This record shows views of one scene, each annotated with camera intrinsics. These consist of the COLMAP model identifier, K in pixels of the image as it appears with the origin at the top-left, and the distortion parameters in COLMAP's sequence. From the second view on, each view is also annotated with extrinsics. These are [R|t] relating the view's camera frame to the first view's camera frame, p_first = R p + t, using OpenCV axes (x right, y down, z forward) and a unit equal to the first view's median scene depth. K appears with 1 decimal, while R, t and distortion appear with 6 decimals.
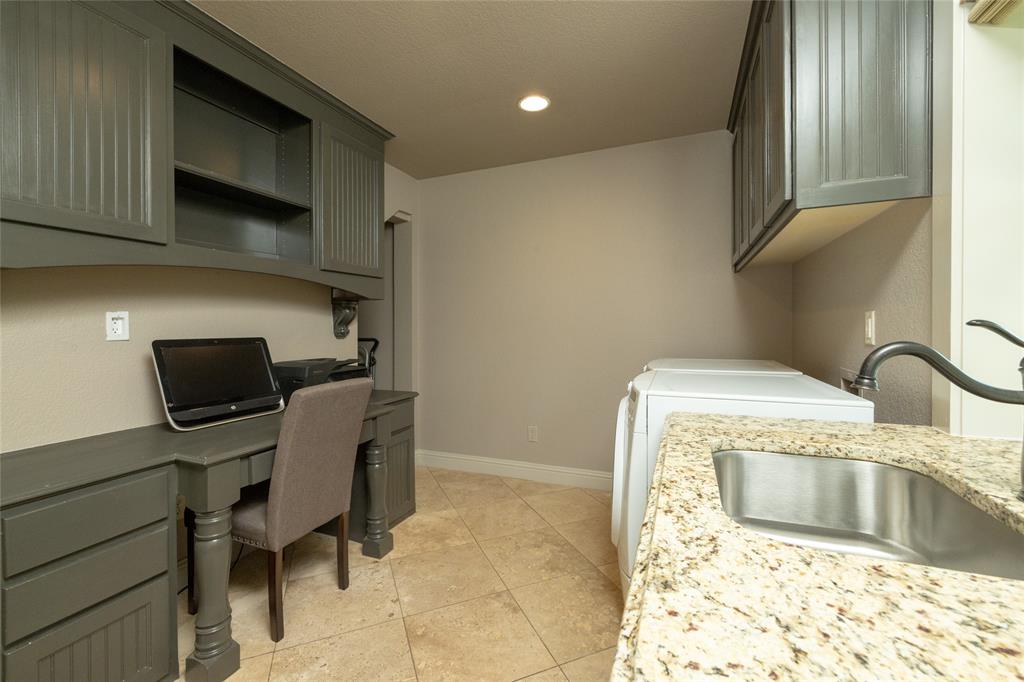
lens RADIAL K [[425.3, 0, 512.2], [0, 425.3, 328.3], [0, 0, 1]] dist [-0.001027, -0.000187]
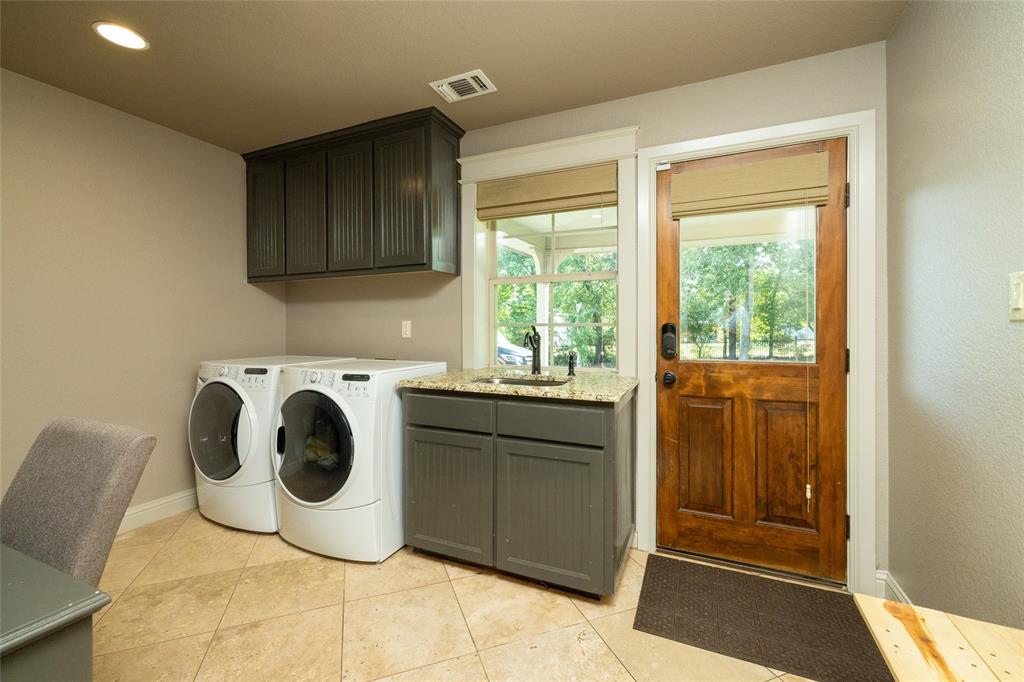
lens RADIAL K [[425.3, 0, 512.2], [0, 425.3, 328.3], [0, 0, 1]] dist [-0.001027, -0.000187]
pose [[0.034771, 0.004408, 0.999386, -0.911391], [0.006191, 0.999970, -0.004626, 0.003125], [-0.999376, 0.006348, 0.034742, 0.378978]]
